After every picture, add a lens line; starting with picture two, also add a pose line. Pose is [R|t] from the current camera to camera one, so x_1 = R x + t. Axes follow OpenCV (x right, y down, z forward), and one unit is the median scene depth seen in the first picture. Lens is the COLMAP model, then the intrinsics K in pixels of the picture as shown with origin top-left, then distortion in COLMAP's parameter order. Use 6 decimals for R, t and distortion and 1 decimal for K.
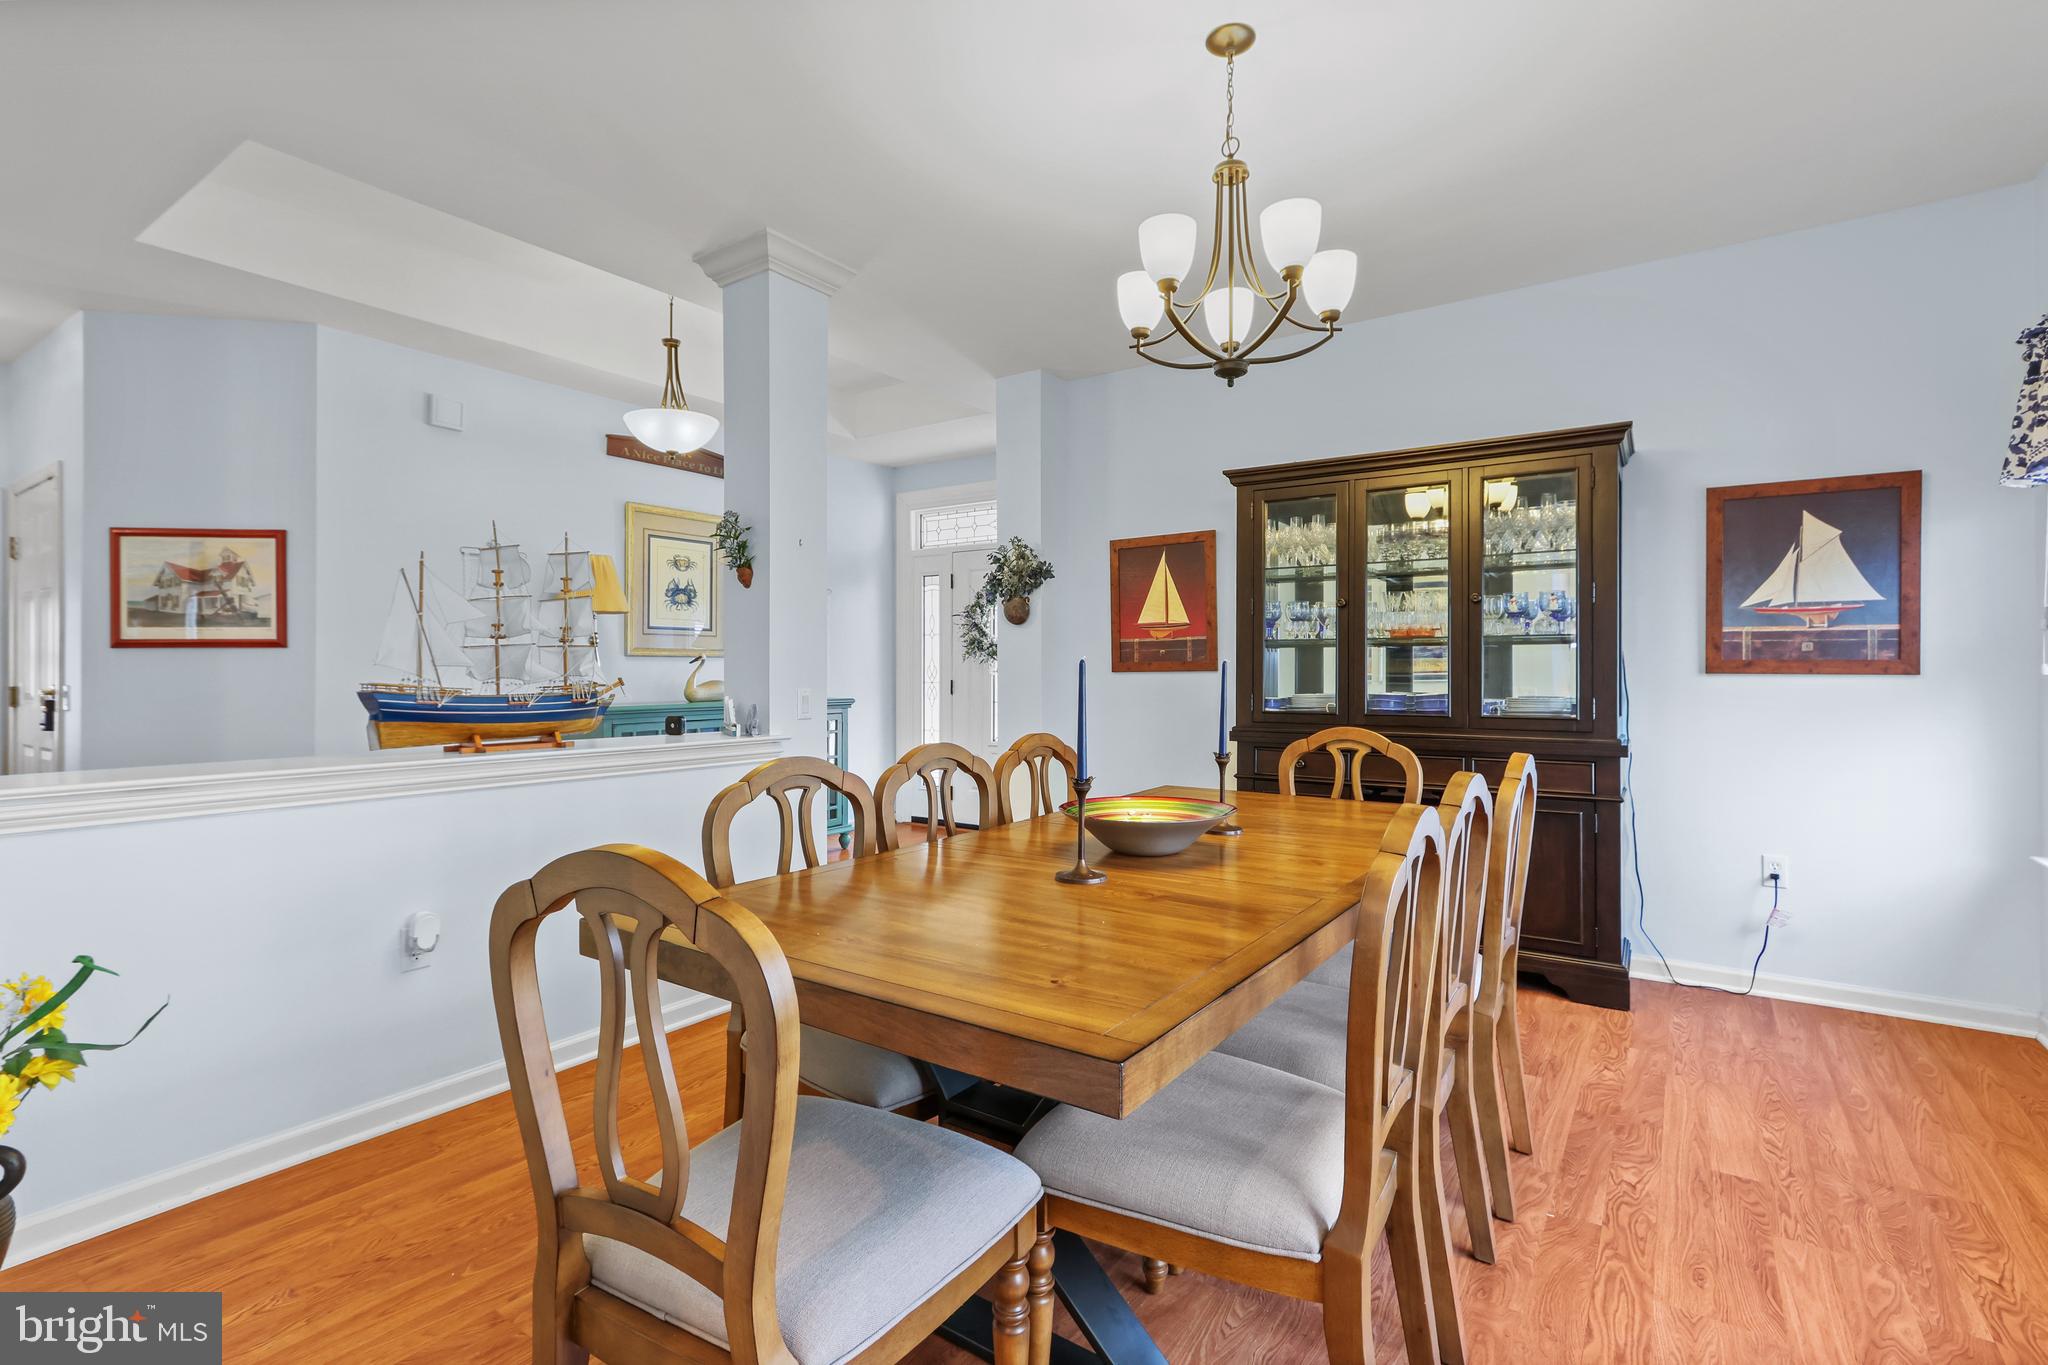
lens RADIAL K [[952.4, 0, 1013.0], [0, 952.4, 668.7], [0, 0, 1]] dist [0.011753, 0.000411]
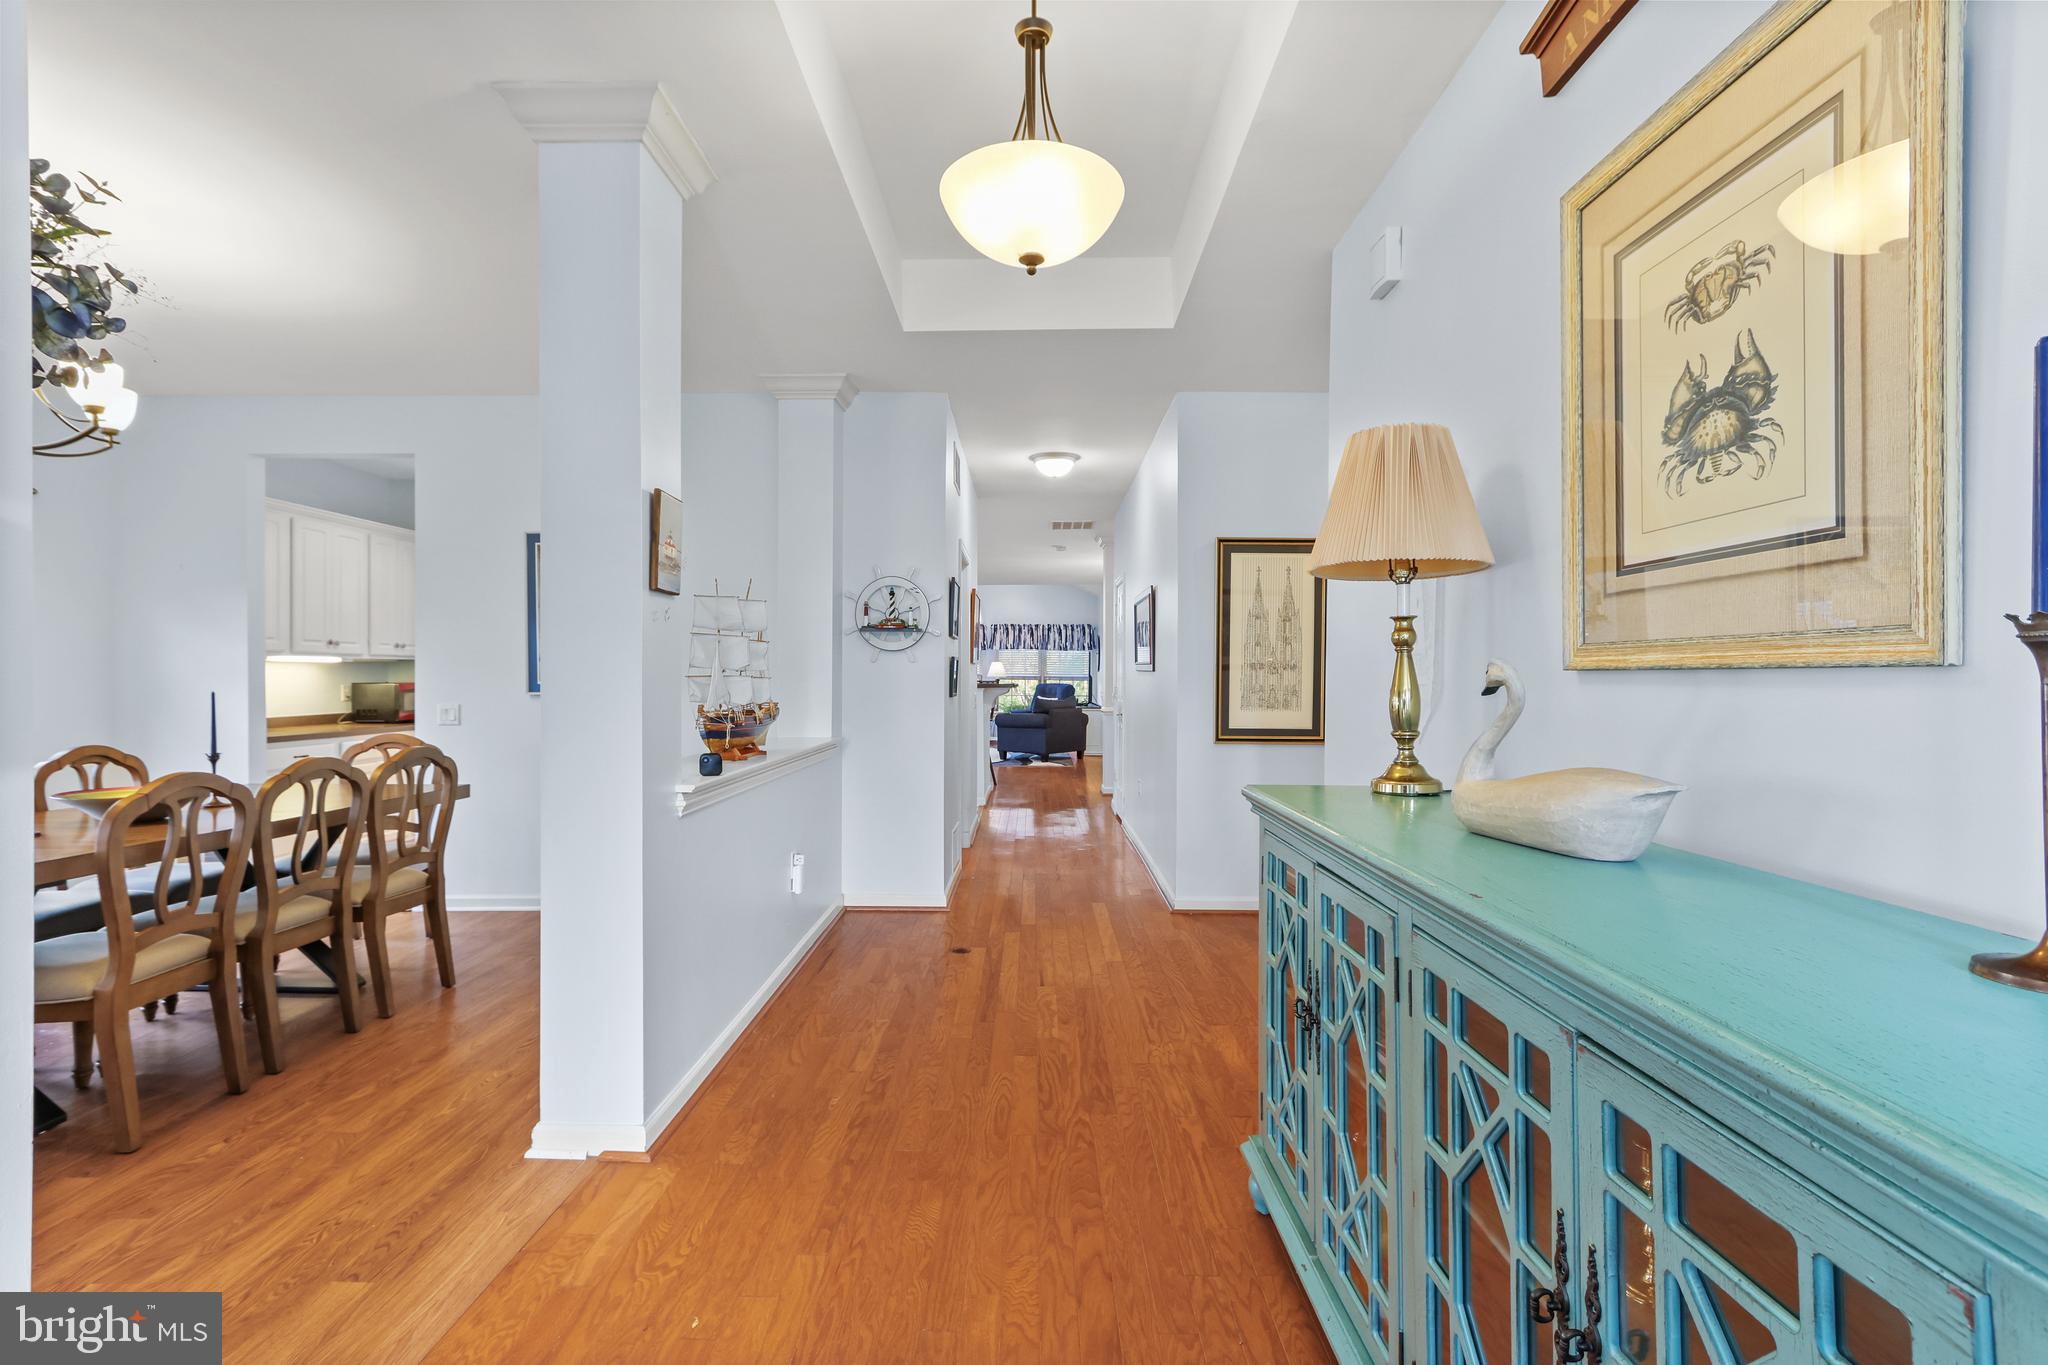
lens RADIAL K [[943.6, 0, 1013.7], [0, 943.6, 682.7], [0, 0, 1]] dist [0.008272, -0.000169]
pose [[-0.826846, -0.000248, -0.562428, -0.098218], [-0.001163, 0.999999, 0.001269, -0.013813], [0.562427, 0.001703, -0.826845, 1.804108]]
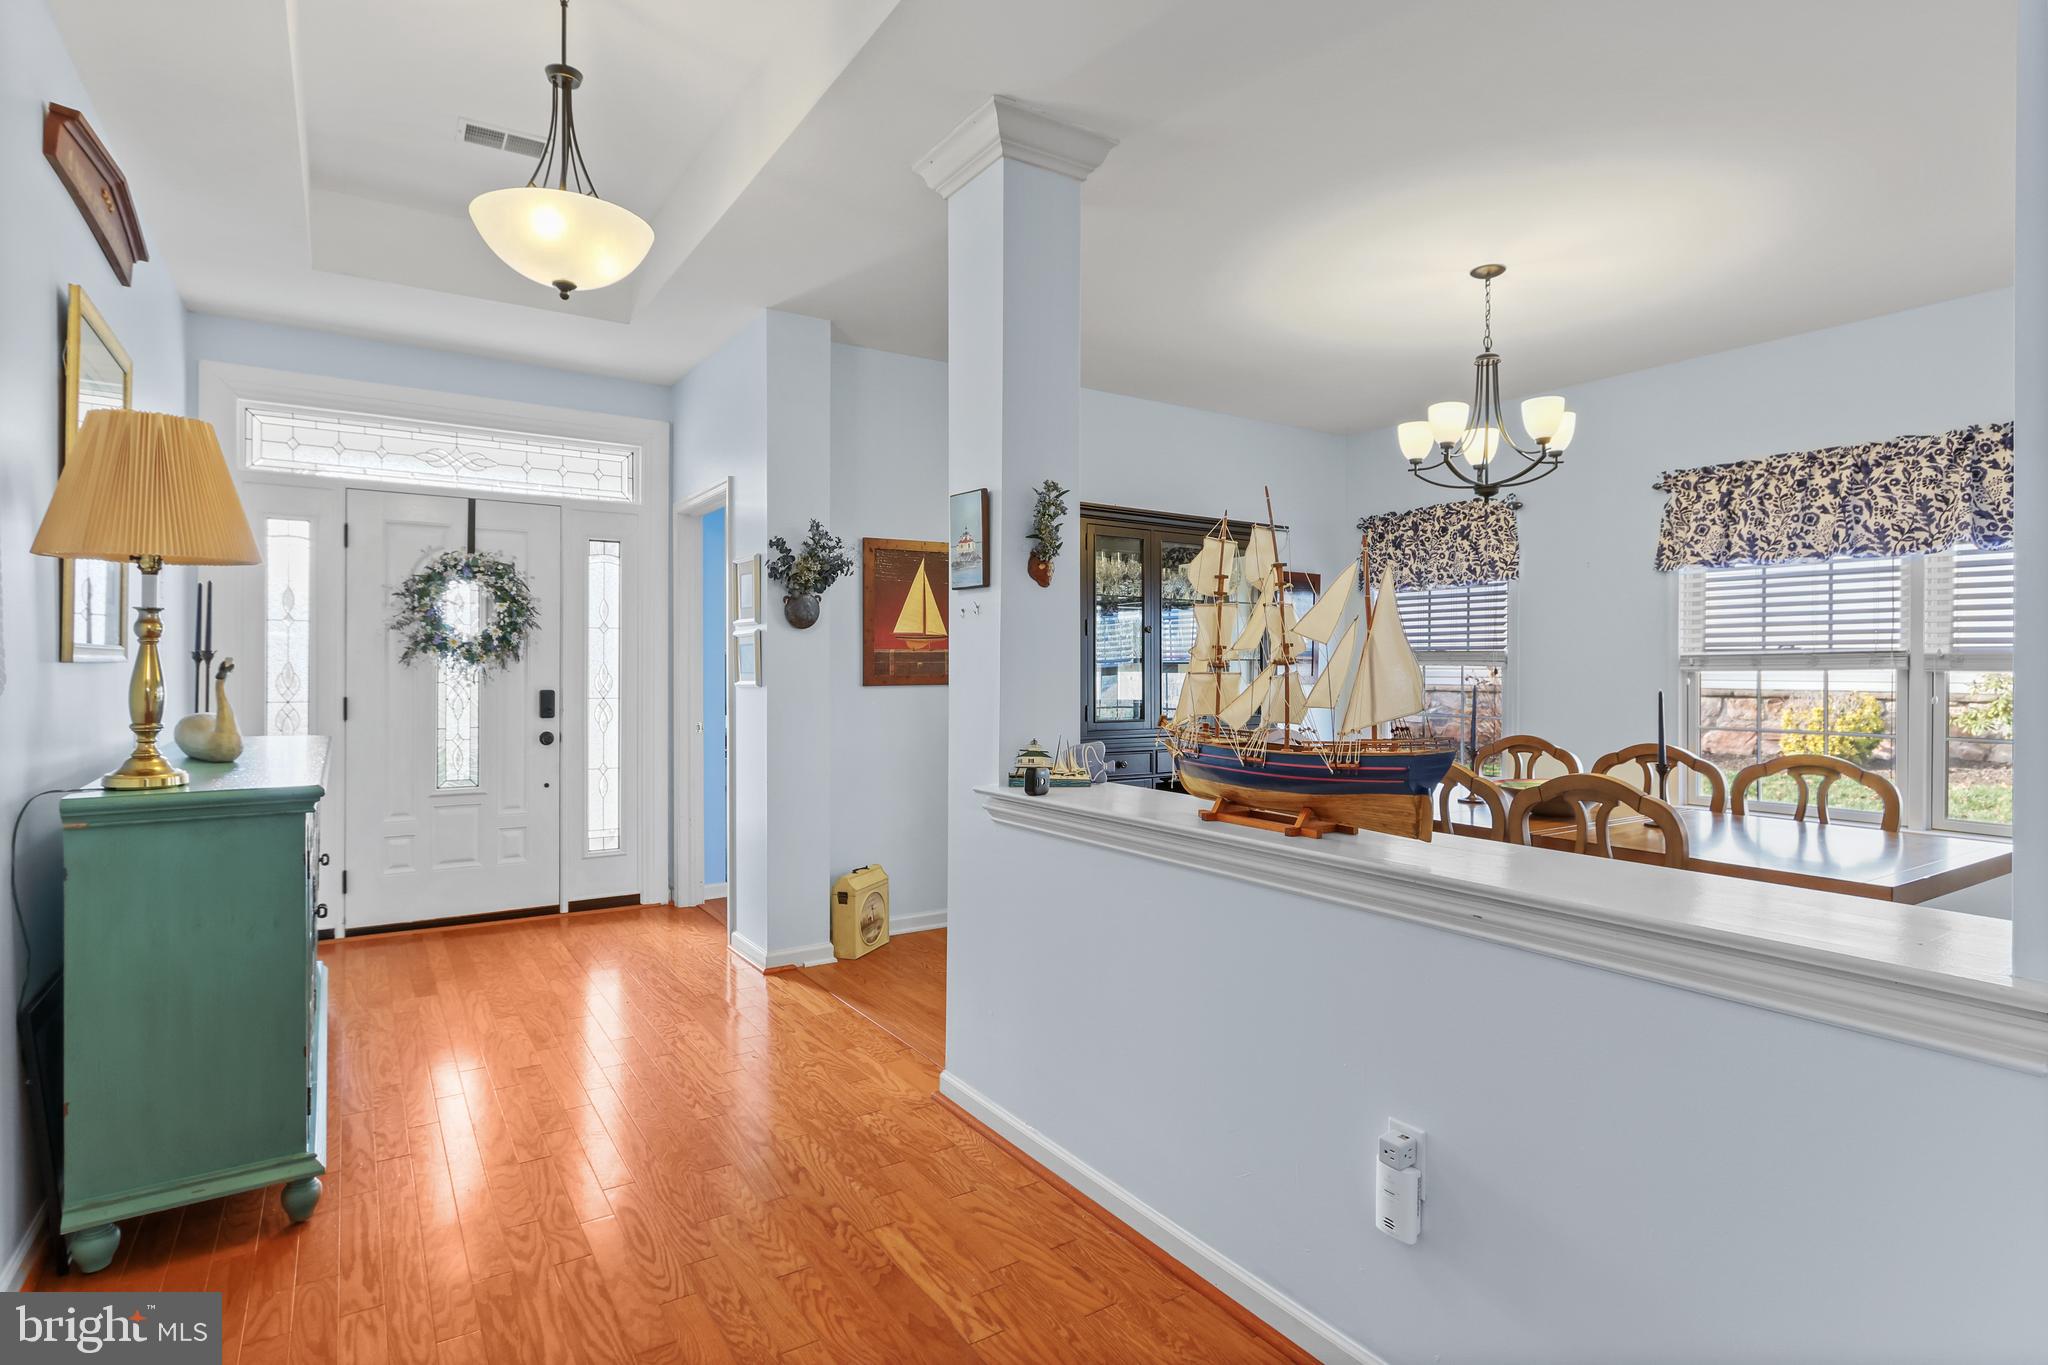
lens RADIAL K [[1013.1, 0, 1020.7], [0, 1013.1, 667.7], [0, 0, 1]] dist [0.001798, 0.000150]
pose [[0.359118, 0.002172, 0.933290, -1.013451], [-0.007446, 0.999972, 0.000538, -0.020886], [-0.933262, -0.007142, 0.359124, 0.733179]]
